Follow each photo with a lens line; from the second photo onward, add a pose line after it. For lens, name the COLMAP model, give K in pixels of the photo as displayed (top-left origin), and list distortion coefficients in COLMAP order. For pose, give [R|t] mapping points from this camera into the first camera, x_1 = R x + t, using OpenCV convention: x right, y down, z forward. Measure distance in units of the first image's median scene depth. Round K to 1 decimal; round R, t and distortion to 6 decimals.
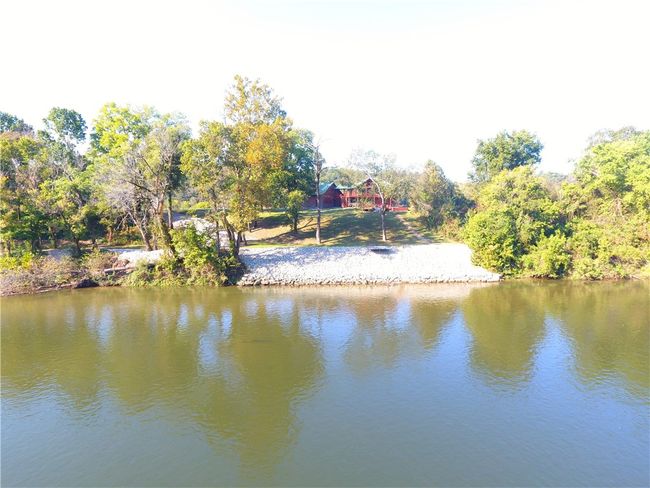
lens RADIAL K [[376.8, 0, 325.0], [0, 376.8, 244.0], [0, 0, 1]] dist [-0.001075, 0.000109]
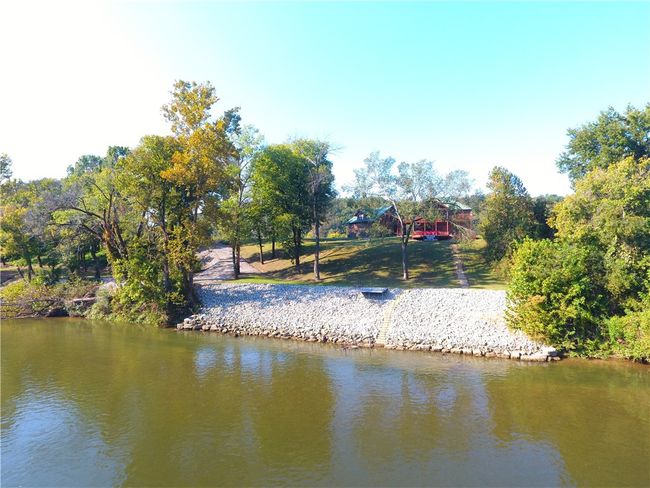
lens RADIAL K [[376.8, 0, 325.0], [0, 376.8, 244.0], [0, 0, 1]] dist [-0.001075, 0.000109]
pose [[0.920328, 0.001167, -0.391145, 0.337136], [-0.032245, 0.996818, -0.072895, -0.020898], [0.389815, 0.079700, 0.917438, 0.305136]]
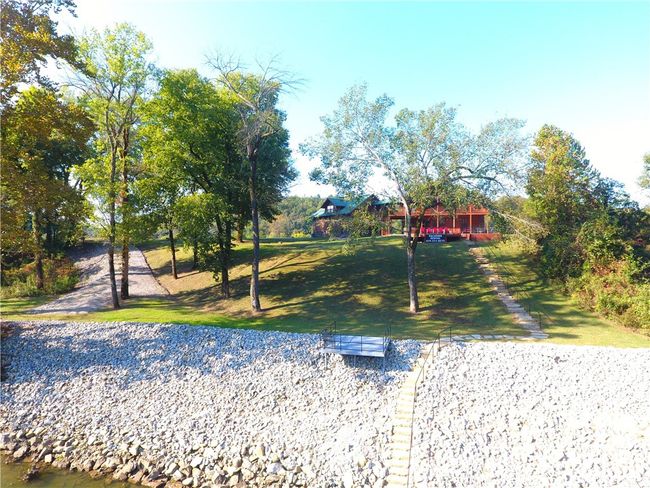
lens RADIAL K [[376.8, 0, 325.0], [0, 376.8, 244.0], [0, 0, 1]] dist [-0.001075, 0.000109]
pose [[0.952829, 0.003432, -0.303487, 0.213493], [-0.028073, 0.996646, -0.076867, -0.053544], [0.302205, 0.081761, 0.949730, 0.660409]]
